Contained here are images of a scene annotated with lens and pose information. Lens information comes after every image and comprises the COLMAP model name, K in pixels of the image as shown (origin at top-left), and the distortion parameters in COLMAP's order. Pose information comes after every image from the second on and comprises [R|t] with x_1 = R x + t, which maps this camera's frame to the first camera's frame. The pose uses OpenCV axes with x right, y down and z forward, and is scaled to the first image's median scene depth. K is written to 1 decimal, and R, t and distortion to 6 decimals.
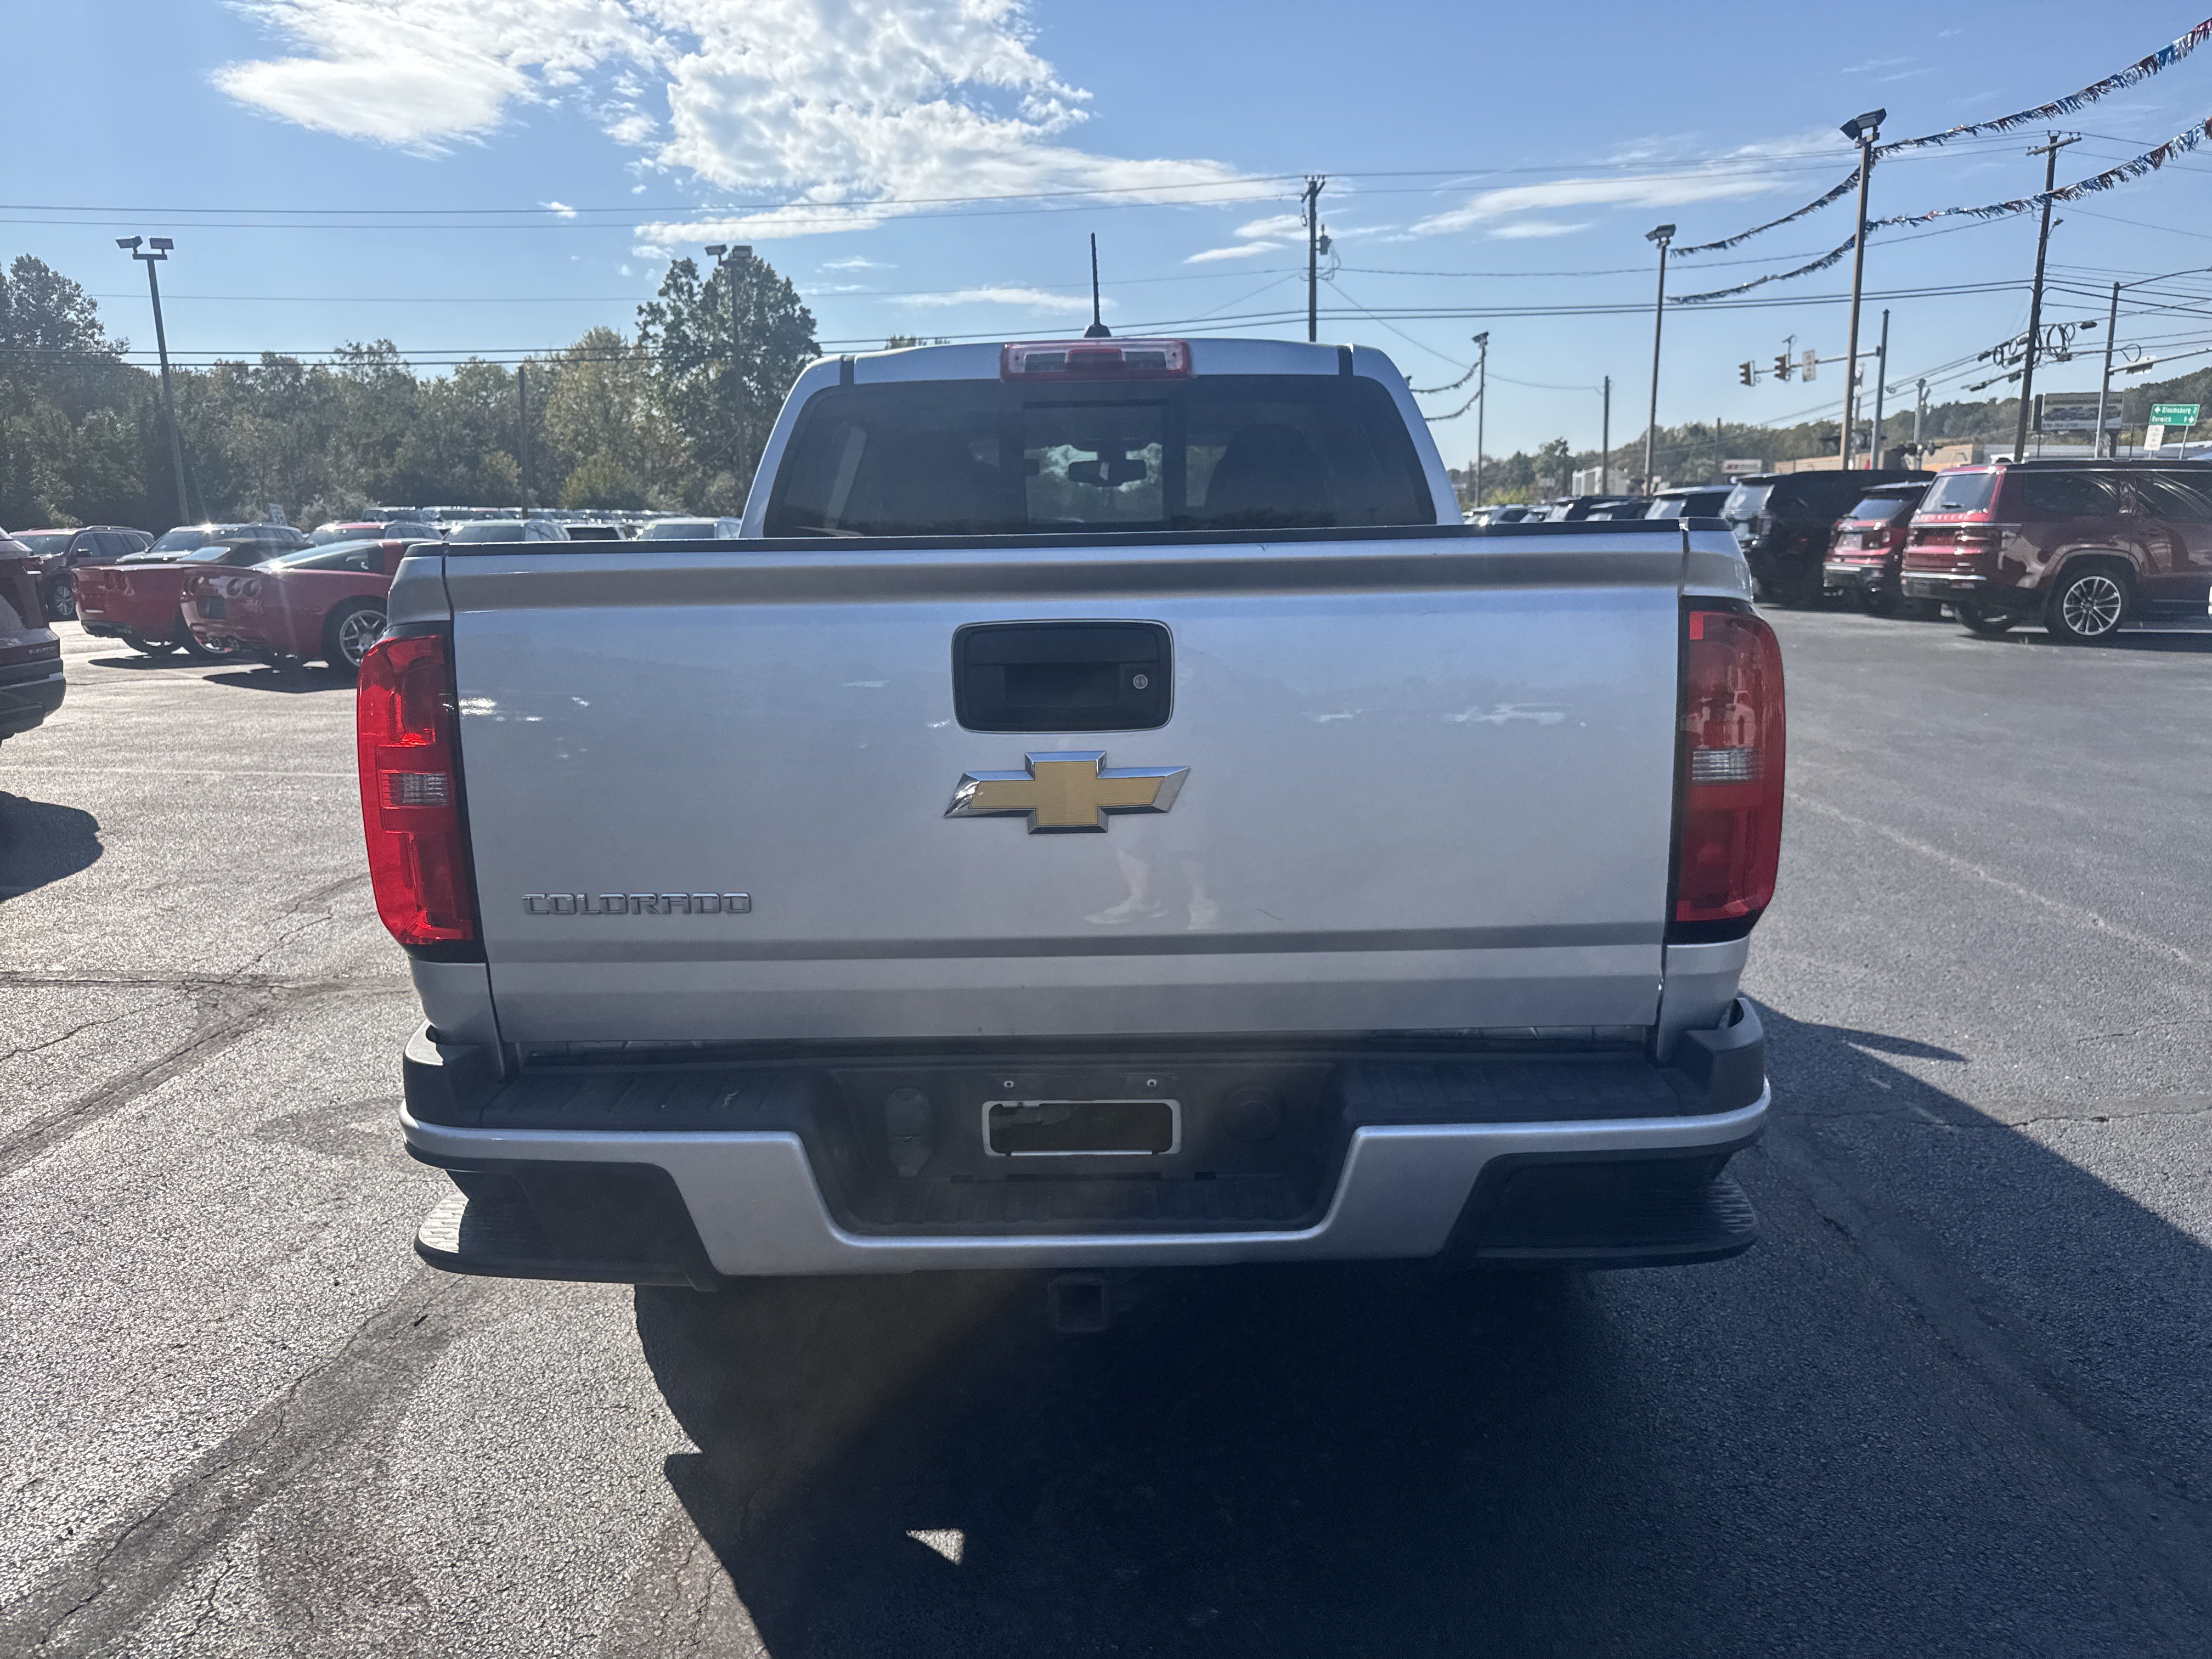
lens RADIAL K [[1588.3, 0, 1100.5], [0, 1588.3, 856.6], [0, 0, 1]] dist [-0.010092, -0.000786]
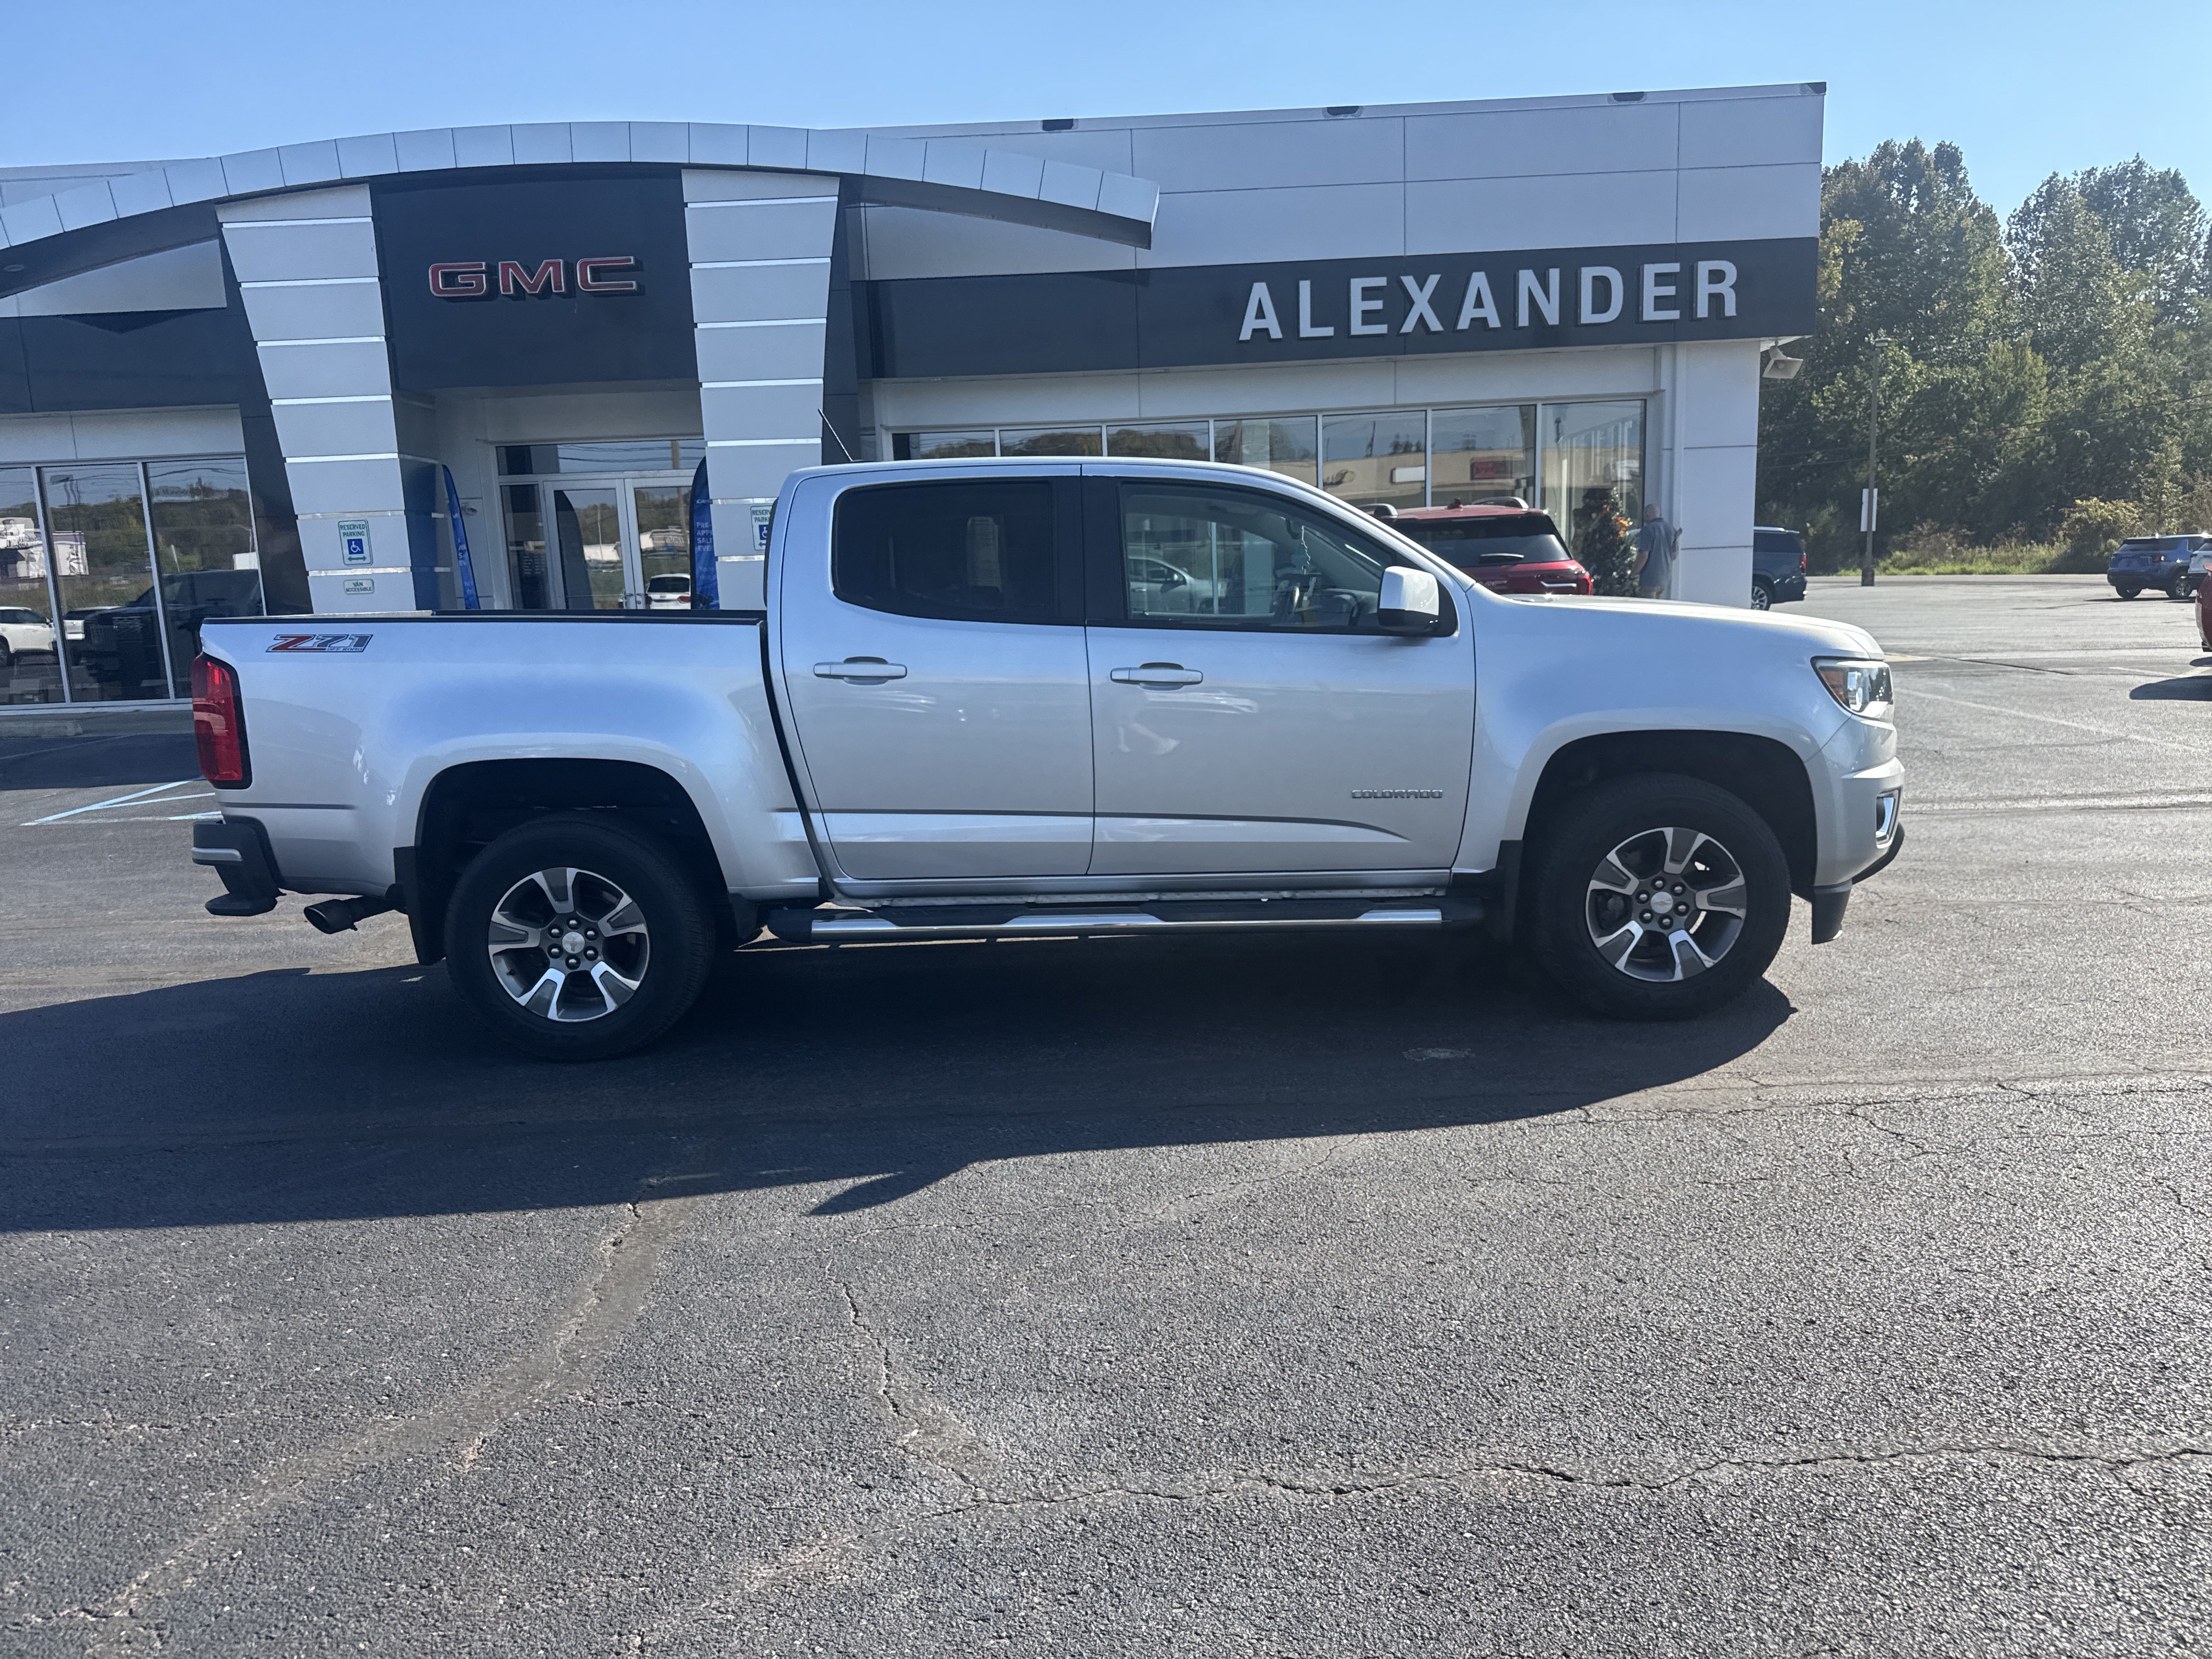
lens RADIAL K [[1483.6, 0, 1106.0], [0, 1483.6, 829.5], [0, 0, 1]] dist [0.216513, -0.384378]
pose [[-0.006887, 0.179983, -0.983646, 0.307908], [-0.164397, 0.970081, 0.178652, -0.058938], [0.986370, 0.162938, 0.022908, 0.258071]]
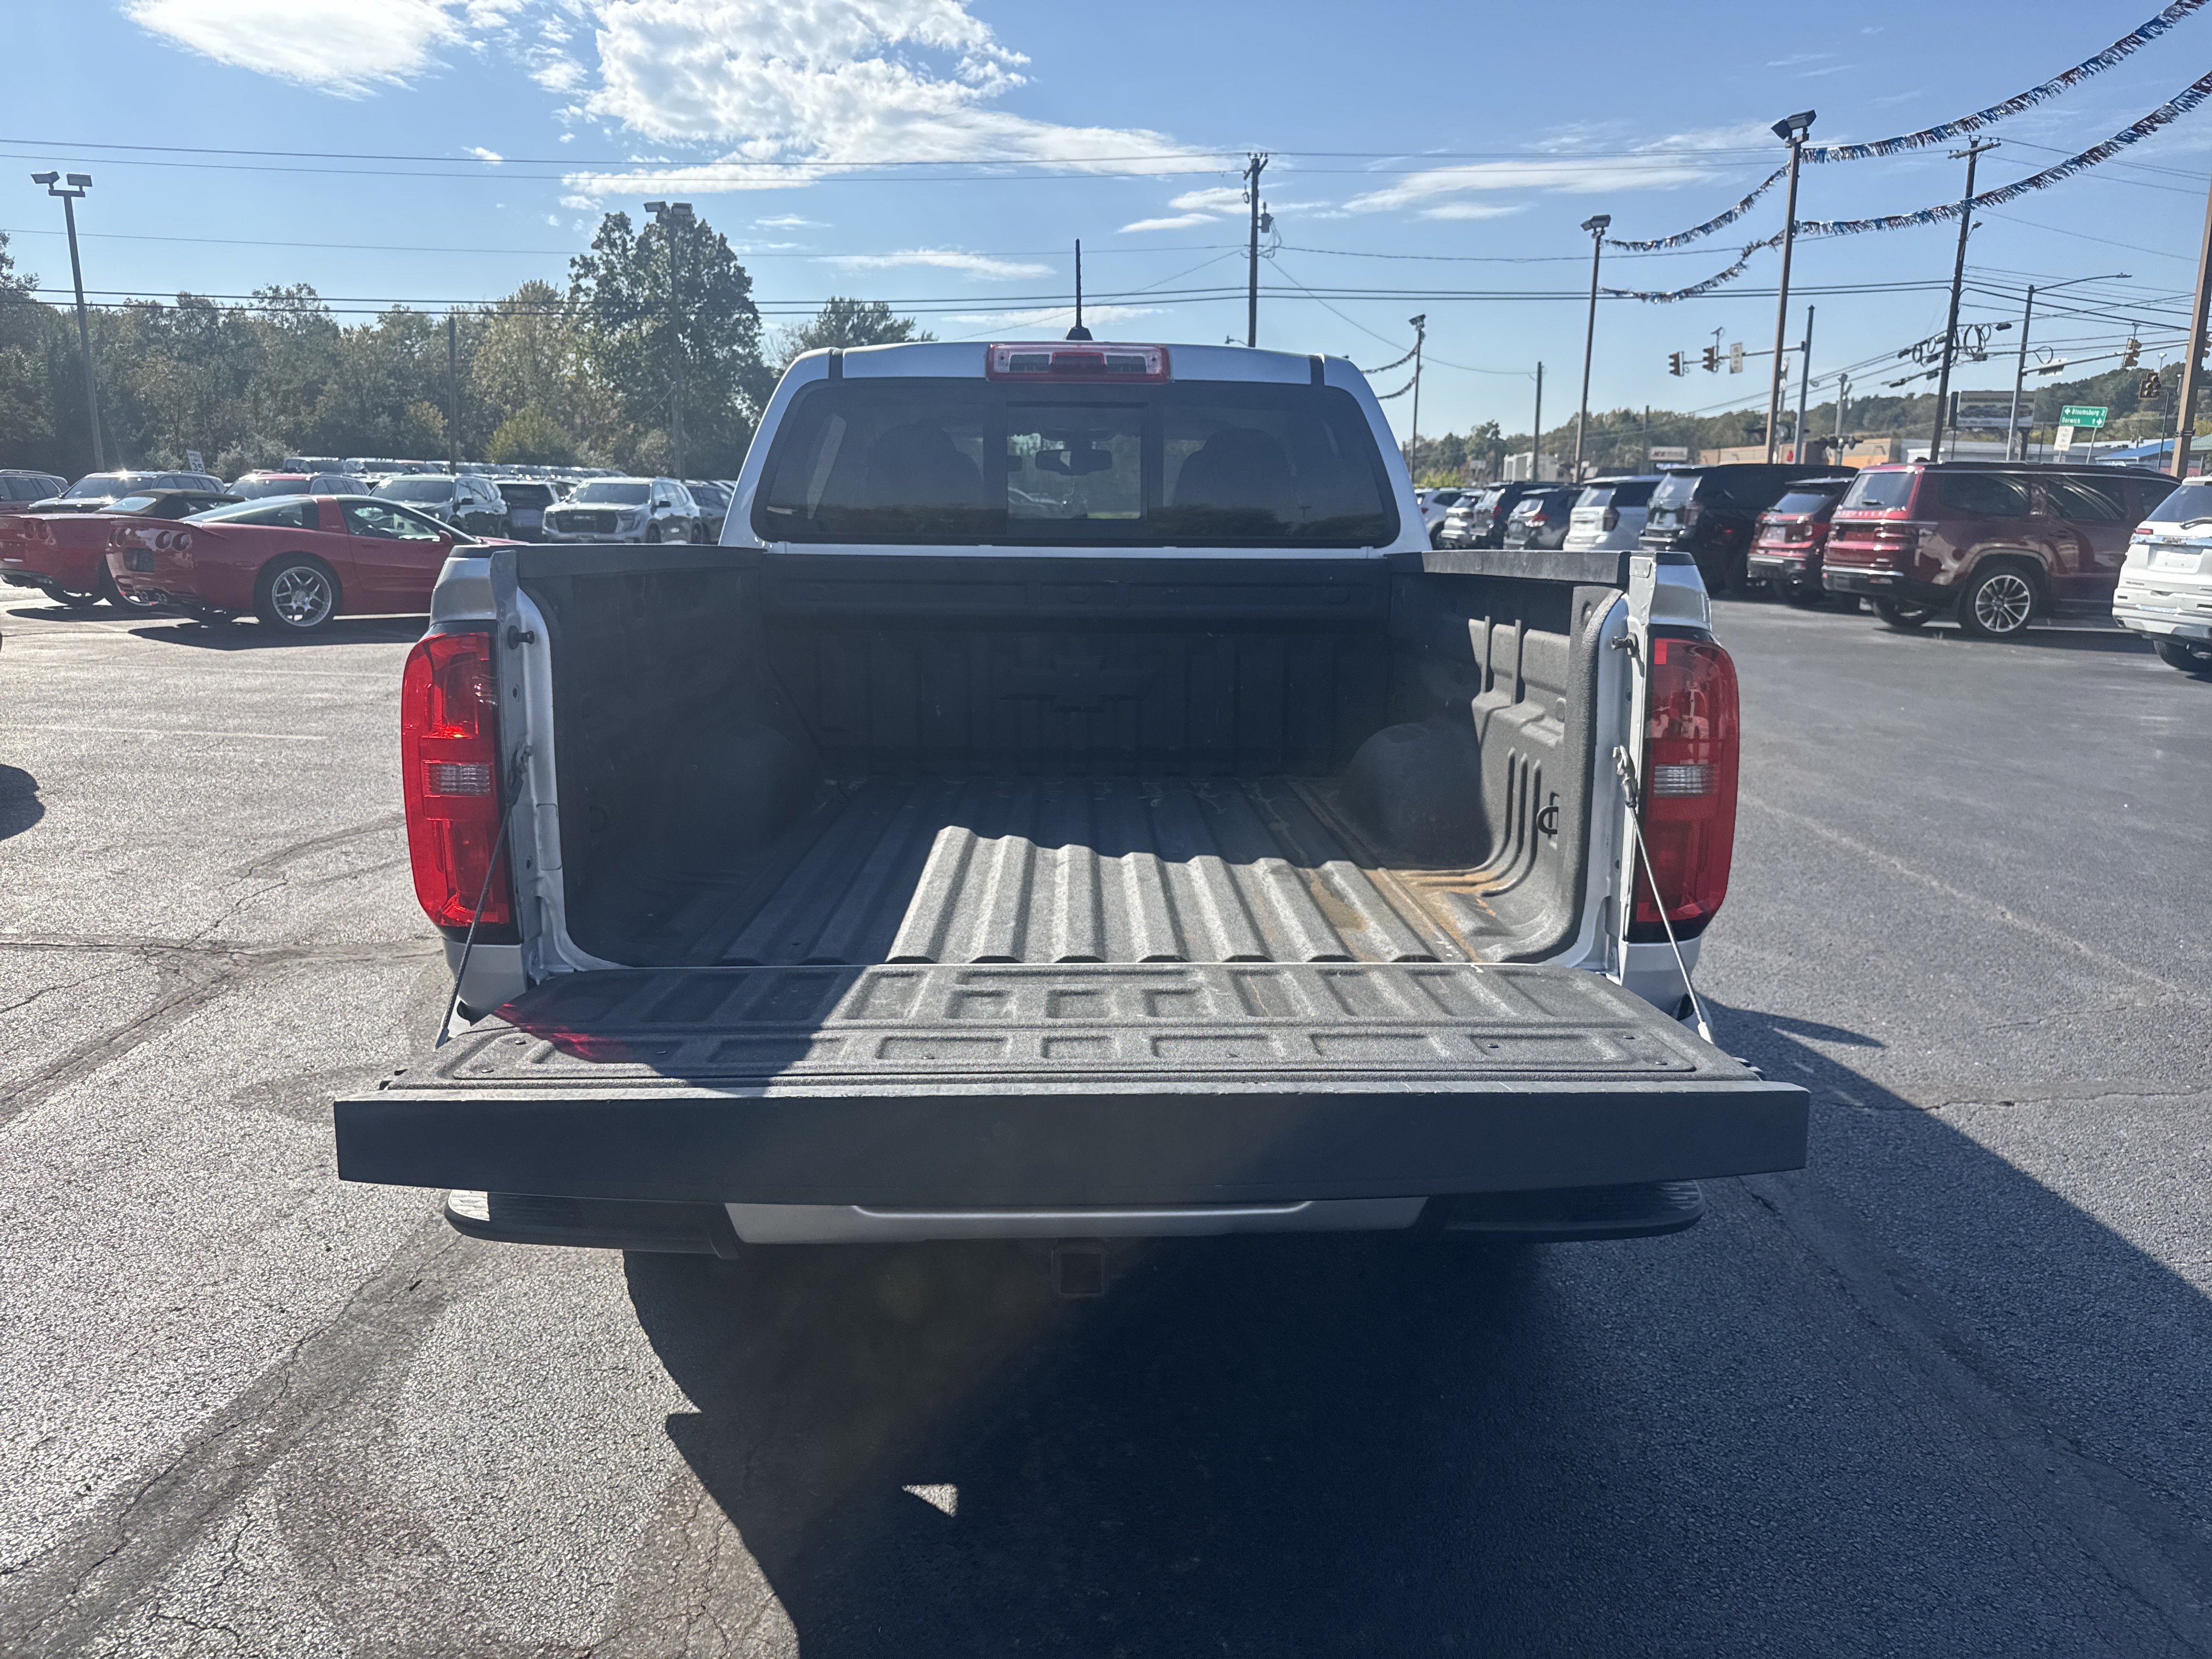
lens RADIAL K [[1592.3, 0, 1106.0], [0, 1592.3, 829.5], [0, 0, 1]] dist [-0.005387, -0.006363]
pose [[0.998653, 0.017774, 0.048738, -0.006121], [-0.017863, 0.999839, 0.001389, -0.001945], [-0.048706, -0.002258, 0.998811, -0.008204]]
